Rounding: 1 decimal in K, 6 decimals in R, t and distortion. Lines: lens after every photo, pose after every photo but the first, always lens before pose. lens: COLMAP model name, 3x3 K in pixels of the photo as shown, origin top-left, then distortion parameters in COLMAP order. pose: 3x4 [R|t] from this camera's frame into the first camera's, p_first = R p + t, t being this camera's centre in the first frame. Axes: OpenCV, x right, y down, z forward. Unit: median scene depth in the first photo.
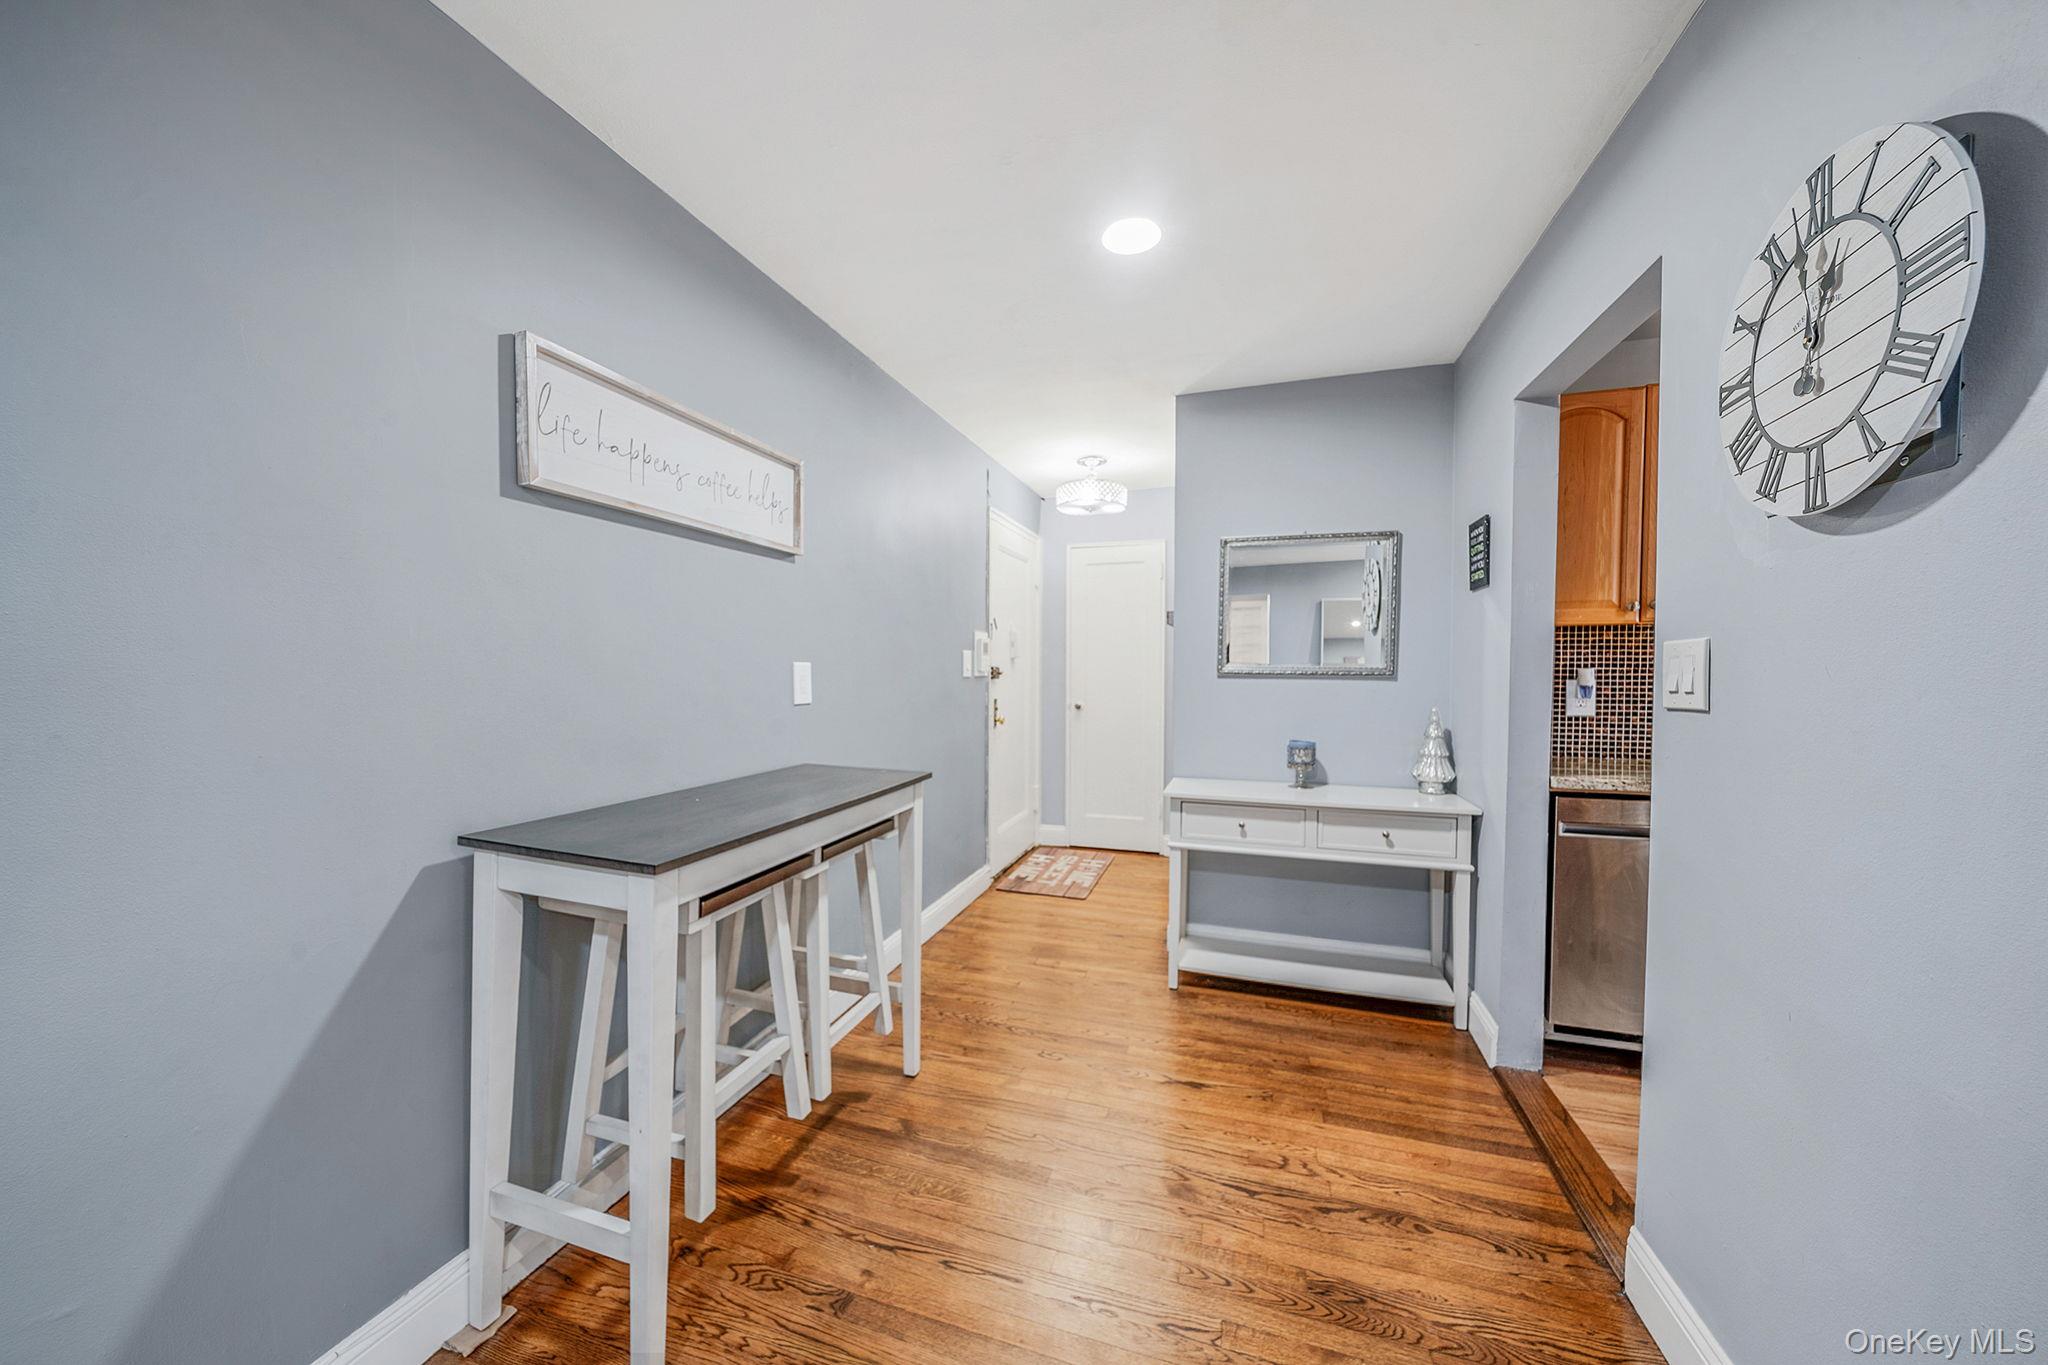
lens RADIAL K [[703.0, 0, 1015.4], [0, 703.0, 687.9], [0, 0, 1]] dist [-0.007099, -0.000078]
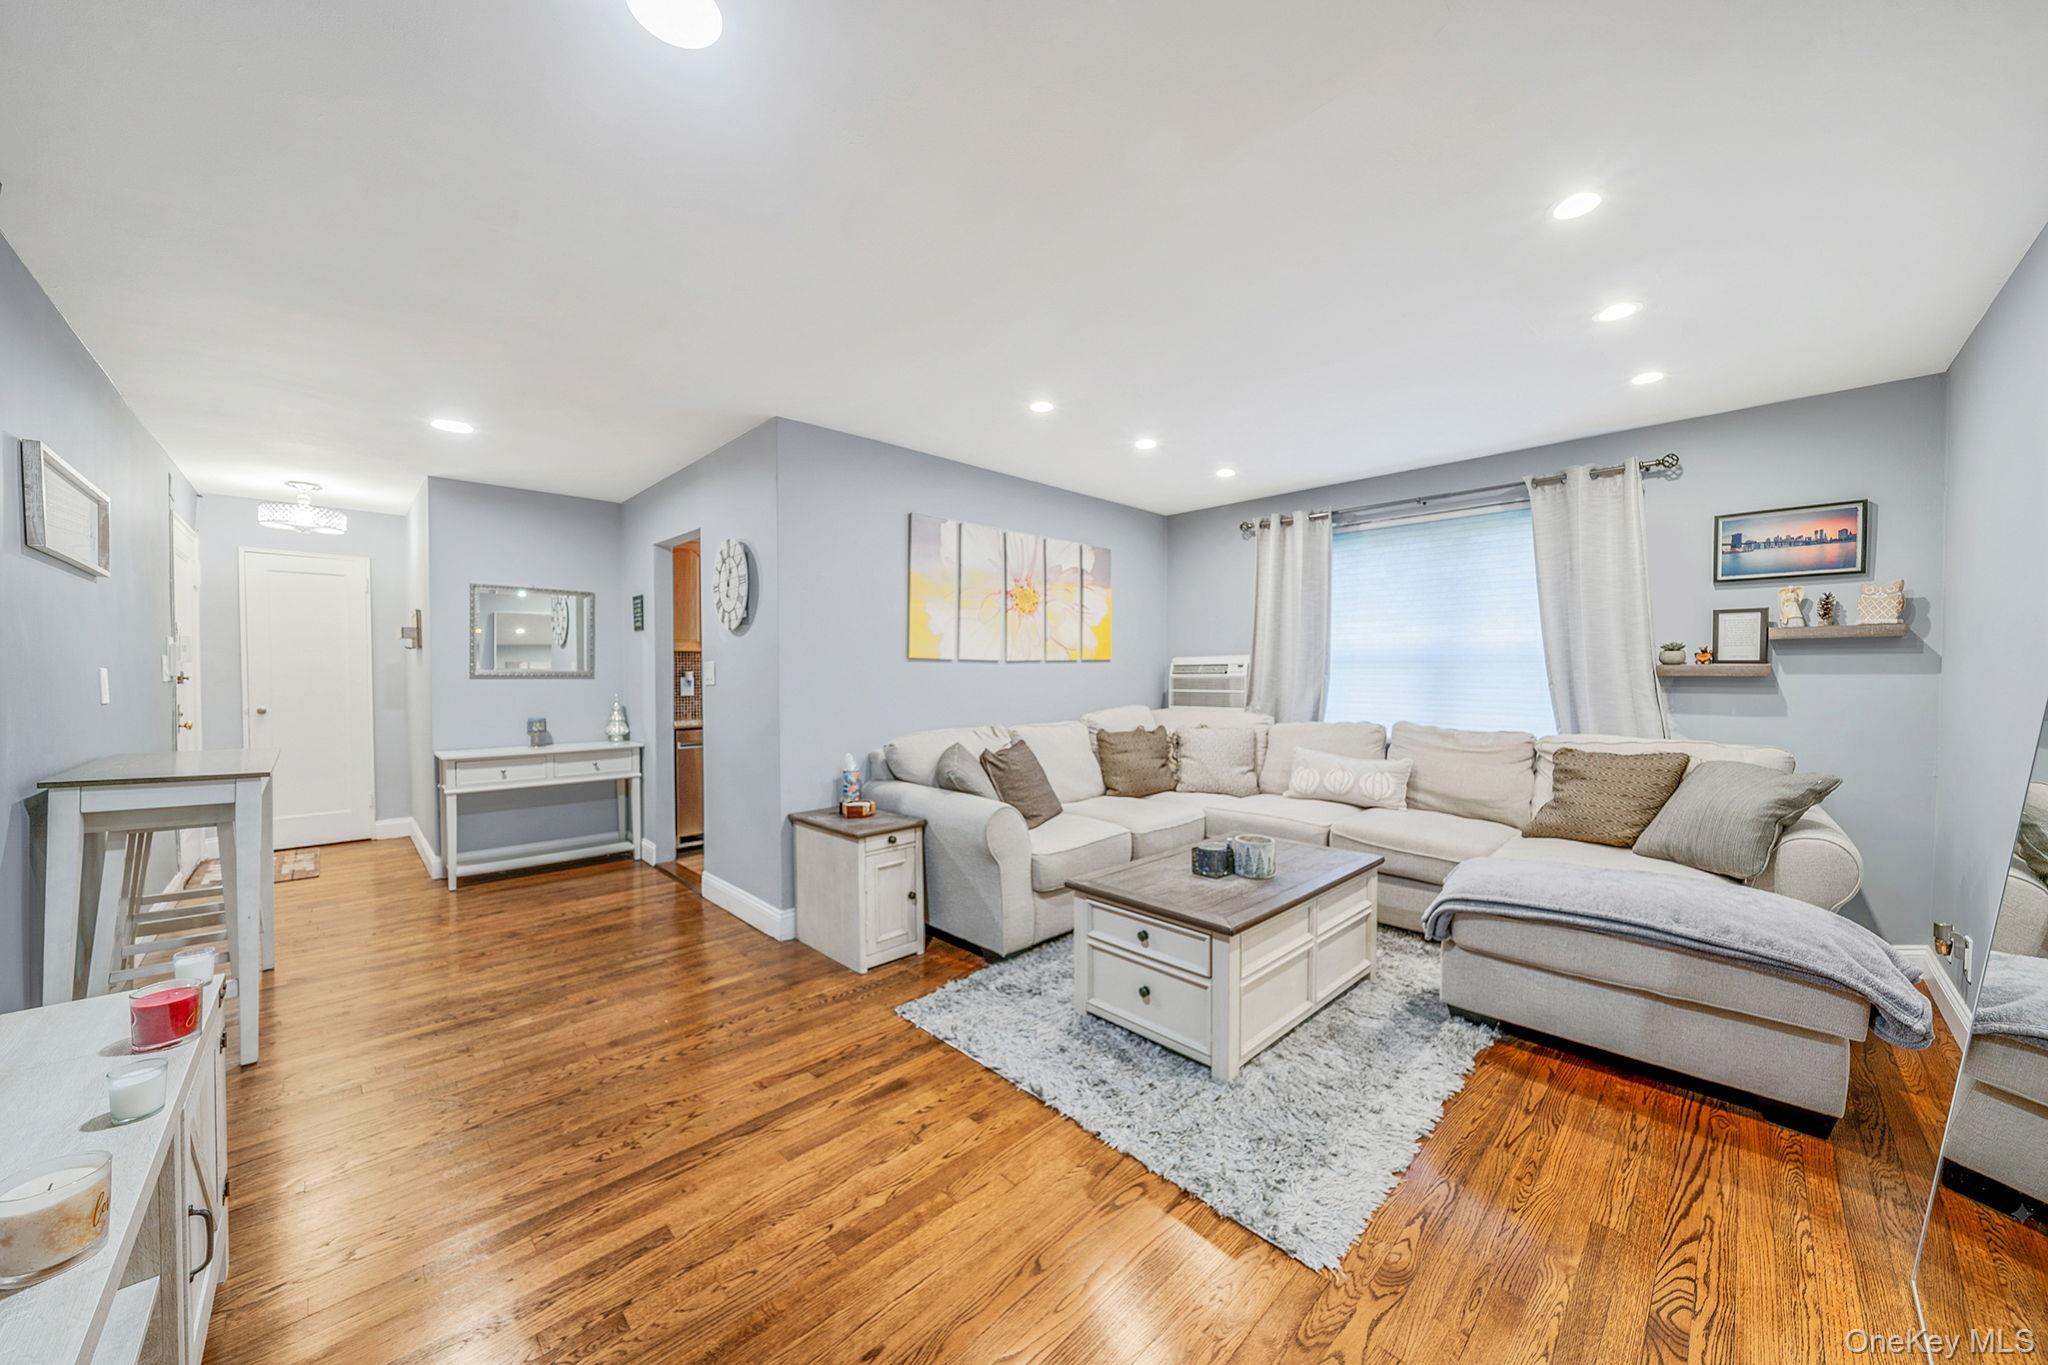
lens RADIAL K [[703.0, 0, 1015.4], [0, 703.0, 687.9], [0, 0, 1]] dist [-0.007099, -0.000078]
pose [[0.458789, -0.022472, 0.888261, -0.585271], [0.028076, 0.999548, 0.010786, 0.024461], [-0.888102, 0.019990, 0.459212, -0.810349]]
